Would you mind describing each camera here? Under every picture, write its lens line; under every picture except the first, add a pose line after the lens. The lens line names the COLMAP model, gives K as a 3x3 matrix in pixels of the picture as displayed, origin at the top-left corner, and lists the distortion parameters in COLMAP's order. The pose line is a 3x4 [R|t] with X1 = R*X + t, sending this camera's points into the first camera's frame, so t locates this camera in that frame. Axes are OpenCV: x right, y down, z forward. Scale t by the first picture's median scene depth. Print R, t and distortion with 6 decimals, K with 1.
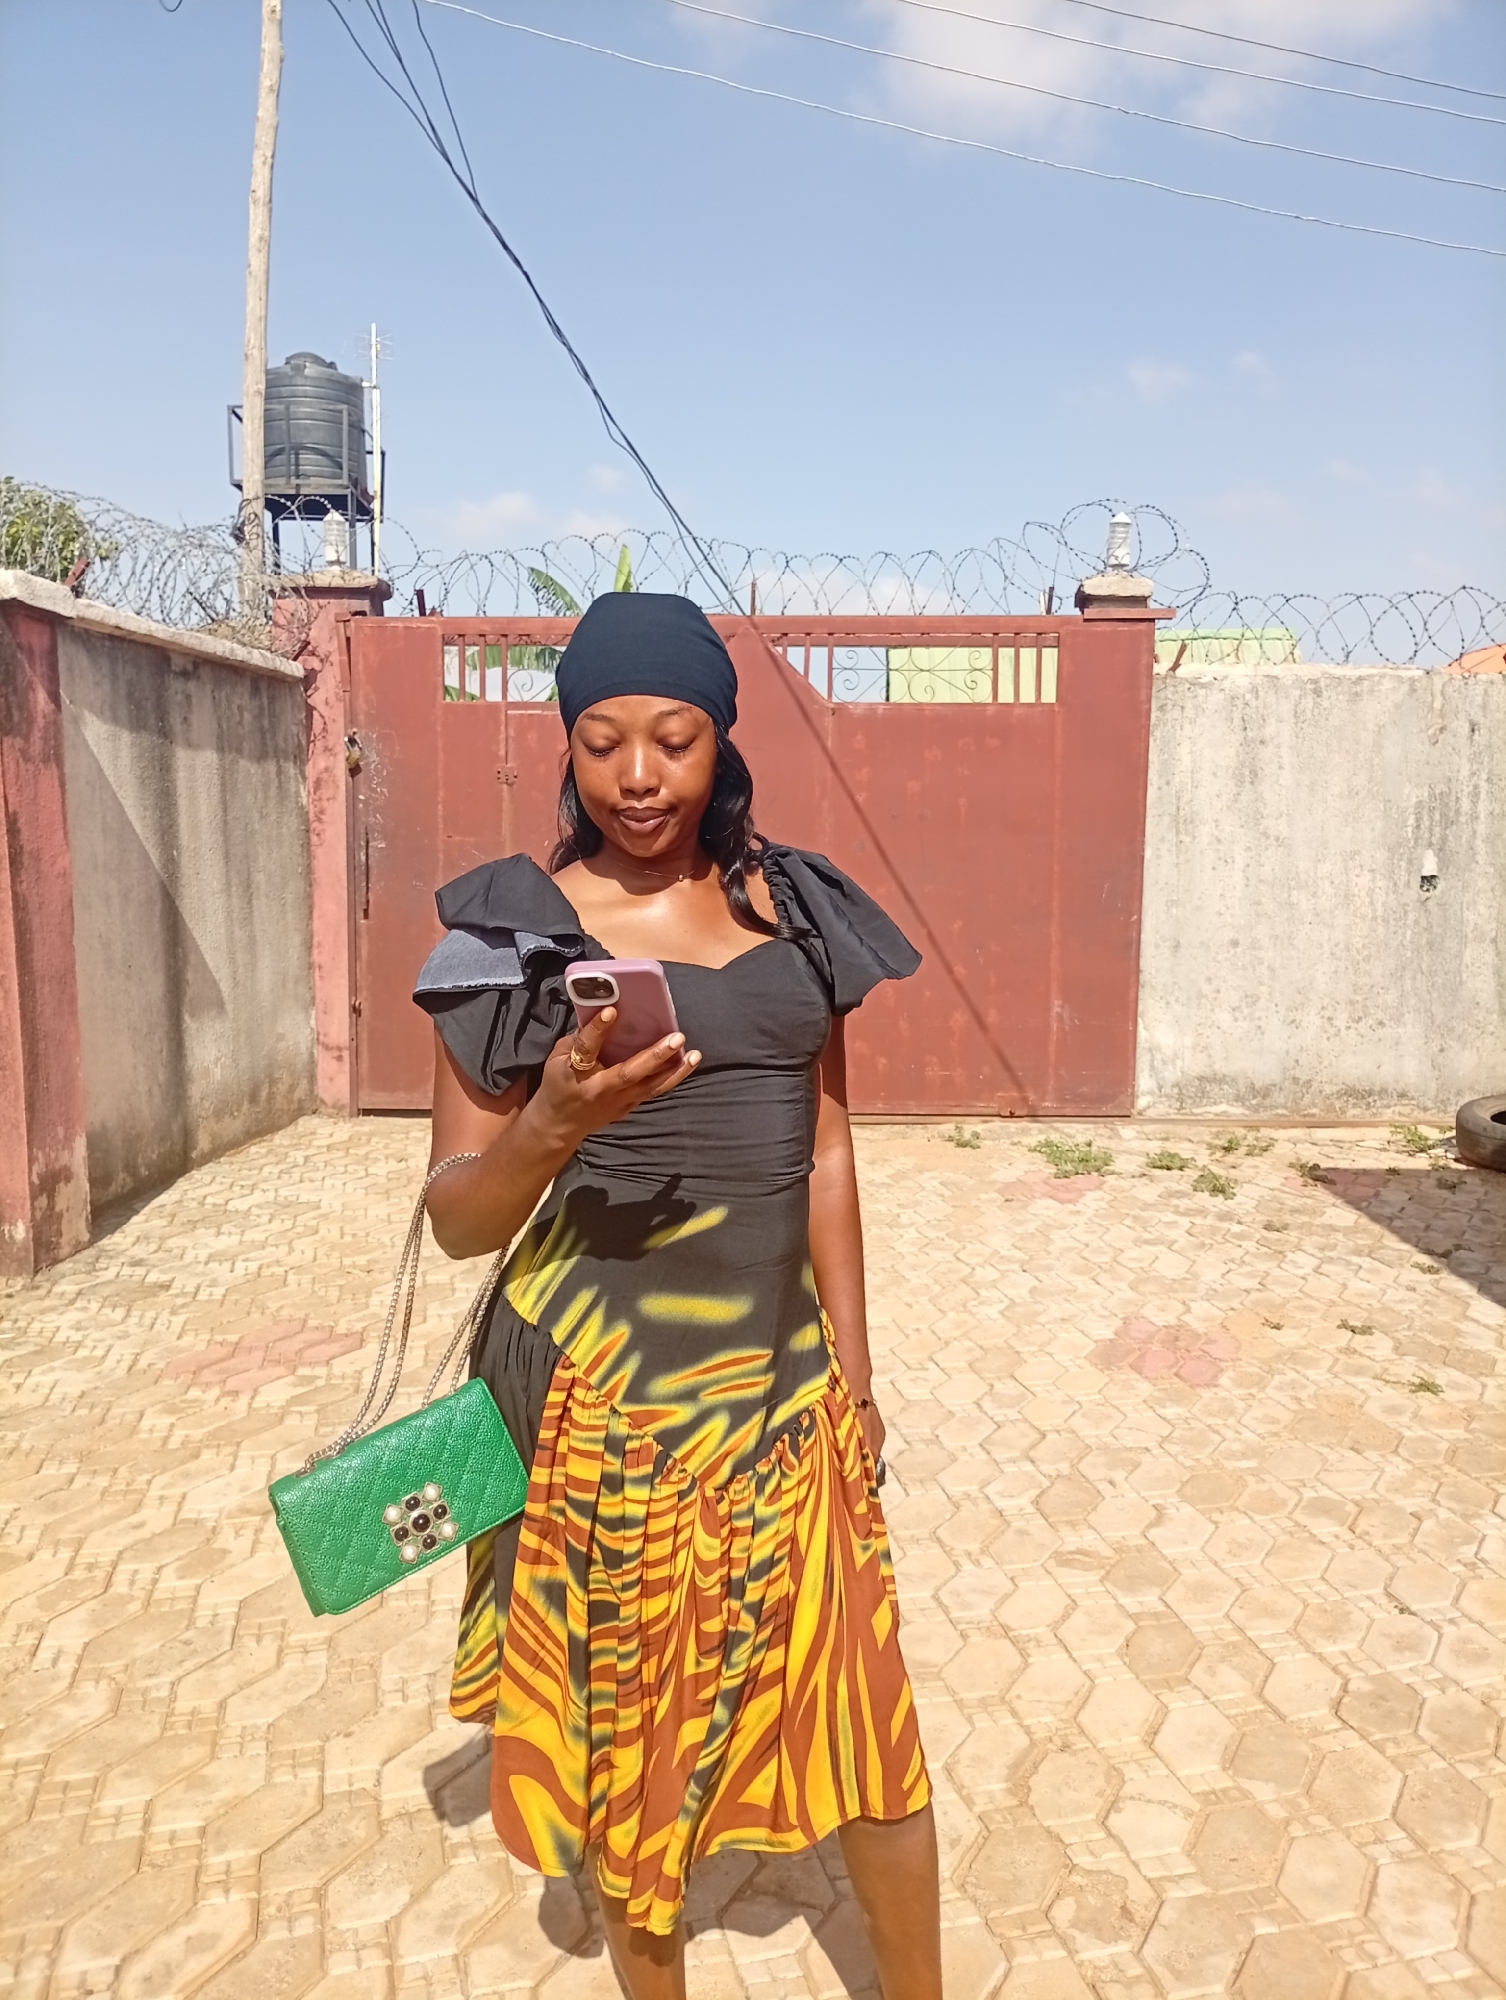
lens RADIAL K [[1488.4, 0, 763.4], [0, 1488.4, 994.1], [0, 0, 1]] dist [0.062261, -0.073099]
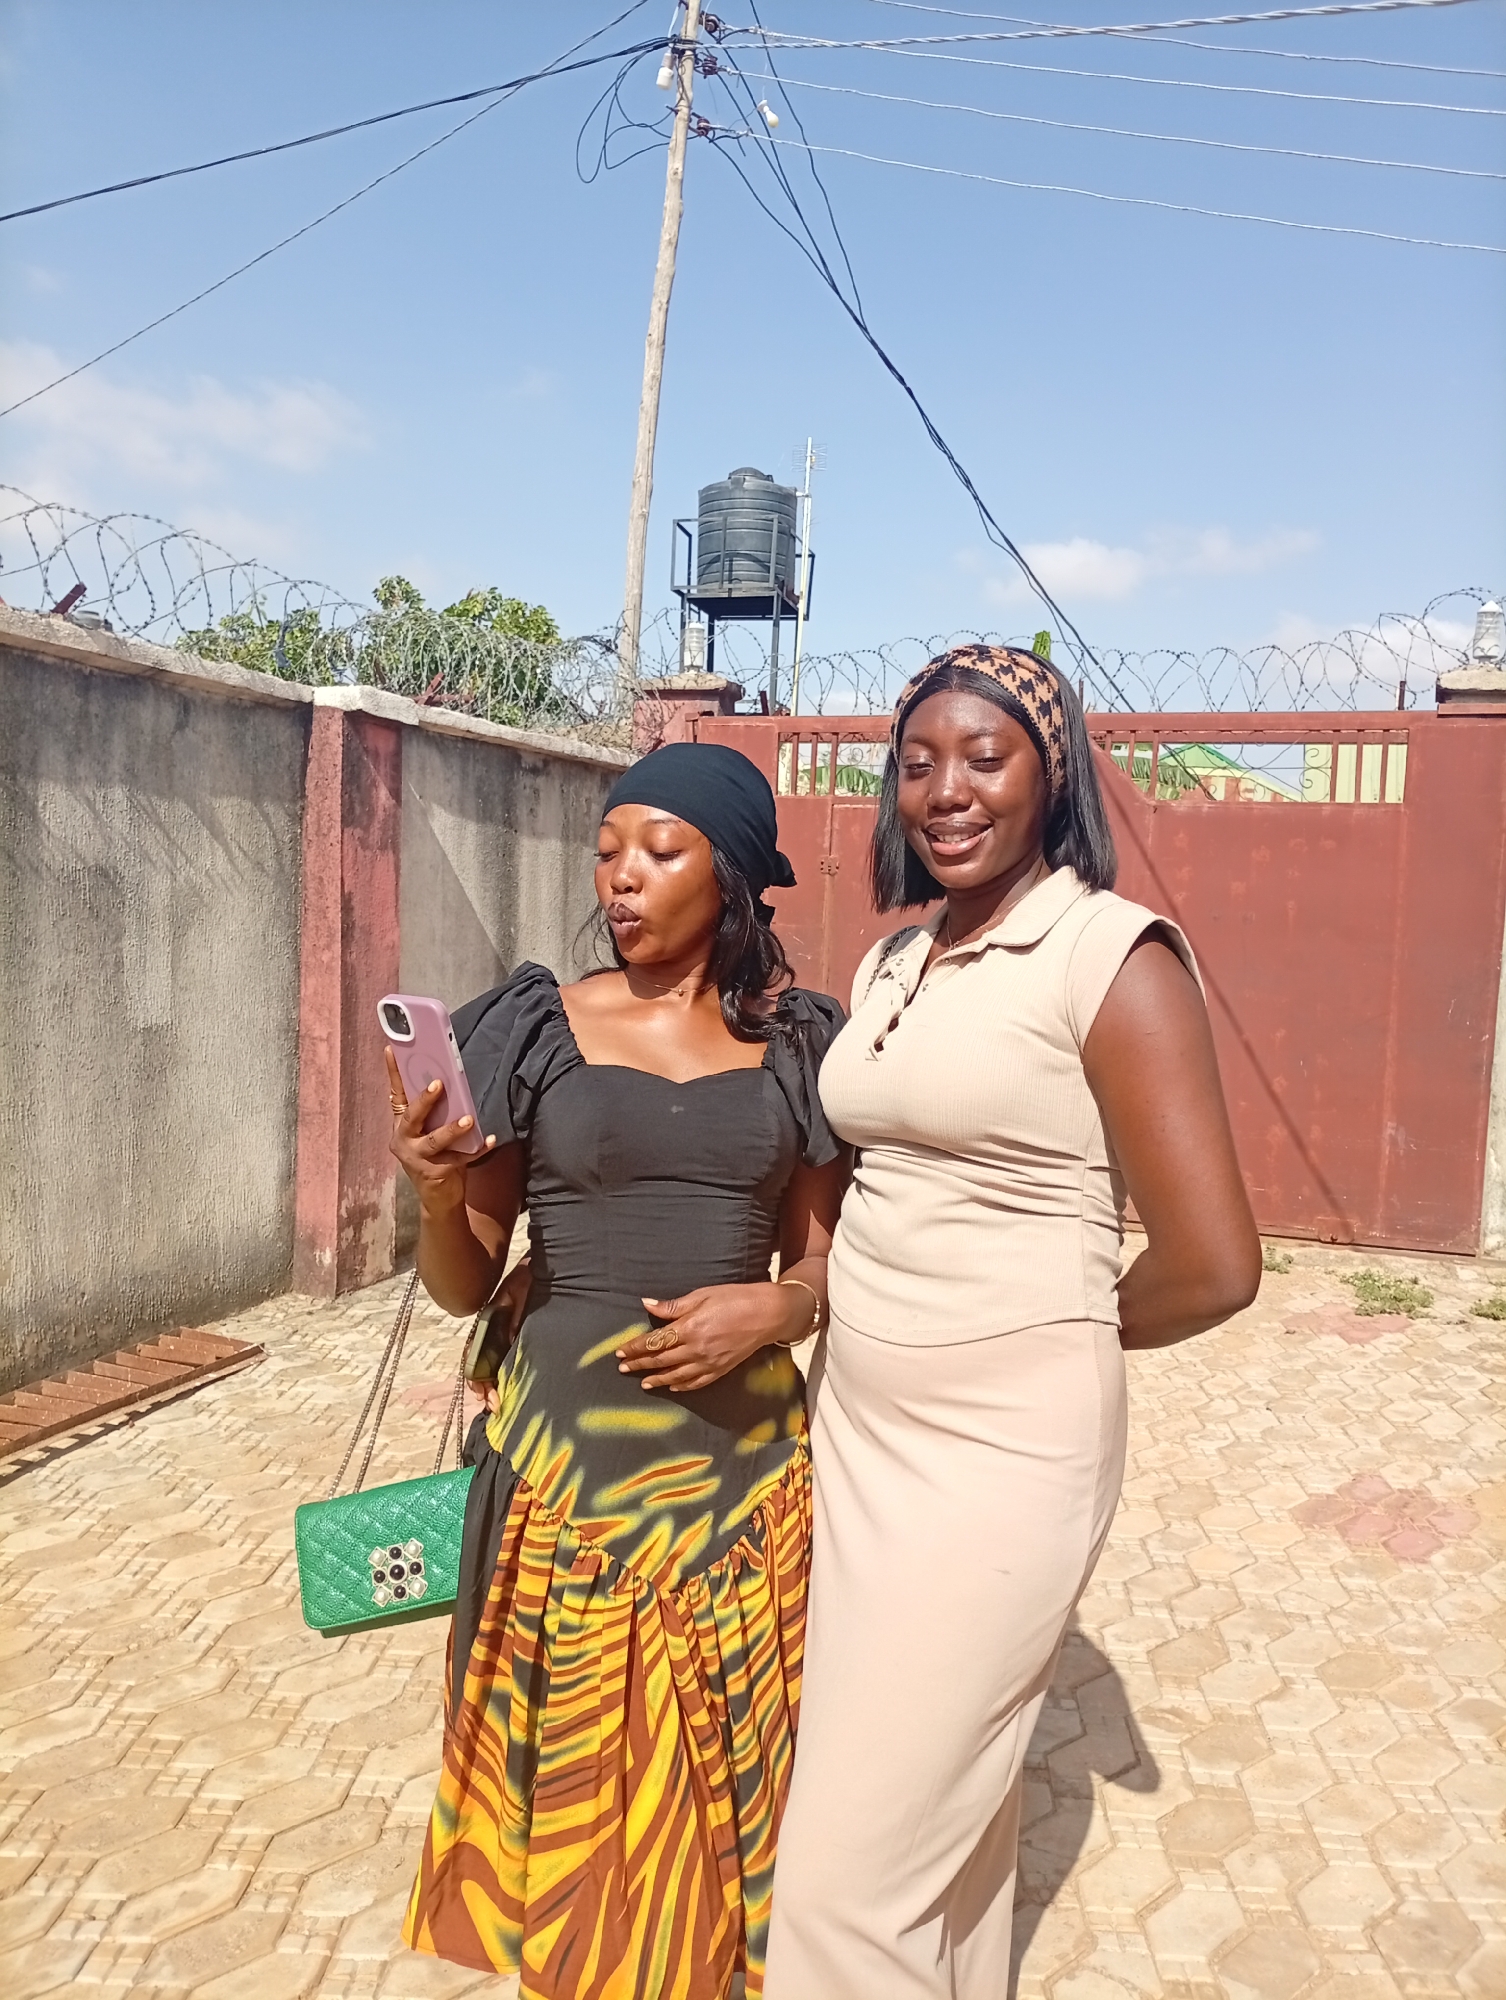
lens RADIAL K [[1488.4, 0, 778.5], [0, 1488.4, 1002.5], [0, 0, 1]] dist [0.062261, -0.073099]
pose [[0.957749, 0.052205, -0.282827, 0.114222], [-0.065701, 0.997099, -0.038440, -0.011048], [0.279999, 0.055398, 0.958400, -0.002432]]
